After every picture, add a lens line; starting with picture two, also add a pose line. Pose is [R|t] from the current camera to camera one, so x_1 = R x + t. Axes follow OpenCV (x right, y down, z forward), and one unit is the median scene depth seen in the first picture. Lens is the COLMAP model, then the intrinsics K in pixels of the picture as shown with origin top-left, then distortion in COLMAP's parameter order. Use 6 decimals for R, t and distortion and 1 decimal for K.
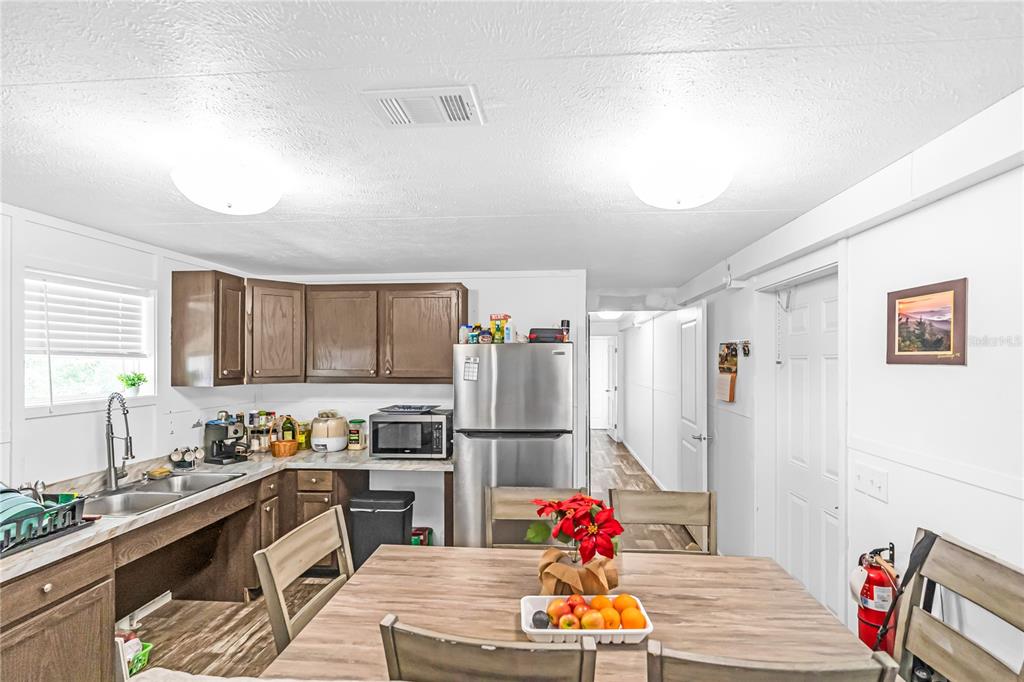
lens RADIAL K [[468.8, 0, 524.1], [0, 468.8, 353.9], [0, 0, 1]] dist [0.000203, -0.001330]
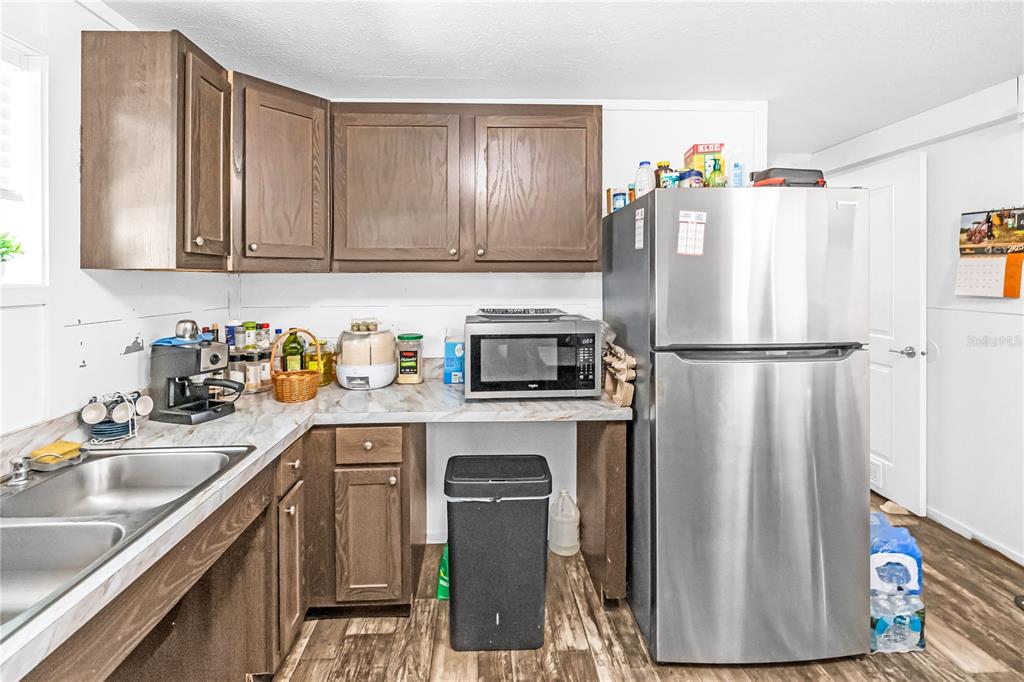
lens RADIAL K [[468.8, 0, 509.5], [0, 468.8, 273.7], [0, 0, 1]] dist [0.000203, -0.001330]
pose [[0.993210, -0.001454, 0.116326, -0.345331], [0.000898, 0.999988, 0.004830, 0.067701], [-0.116332, -0.004693, 0.993199, 0.437158]]
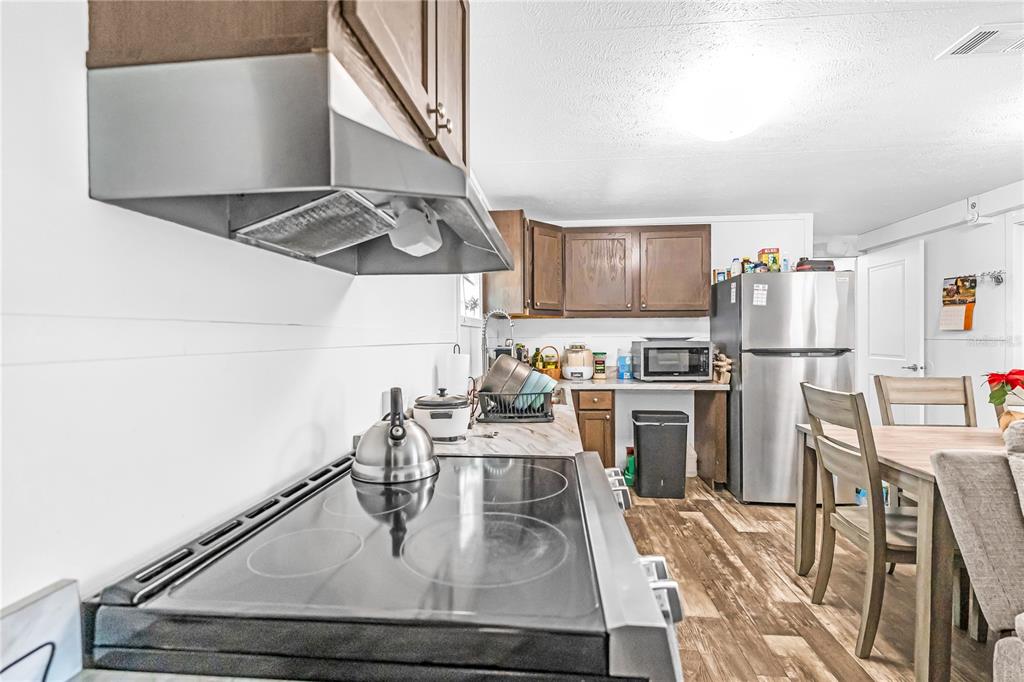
lens RADIAL K [[468.8, 0, 527.2], [0, 468.8, 333.2], [0, 0, 1]] dist [0.000203, -0.001330]
pose [[0.999842, -0.004990, -0.017074, -0.585462], [0.005108, 0.999963, 0.006893, 0.100917], [0.017039, -0.006979, 0.999830, -0.119830]]
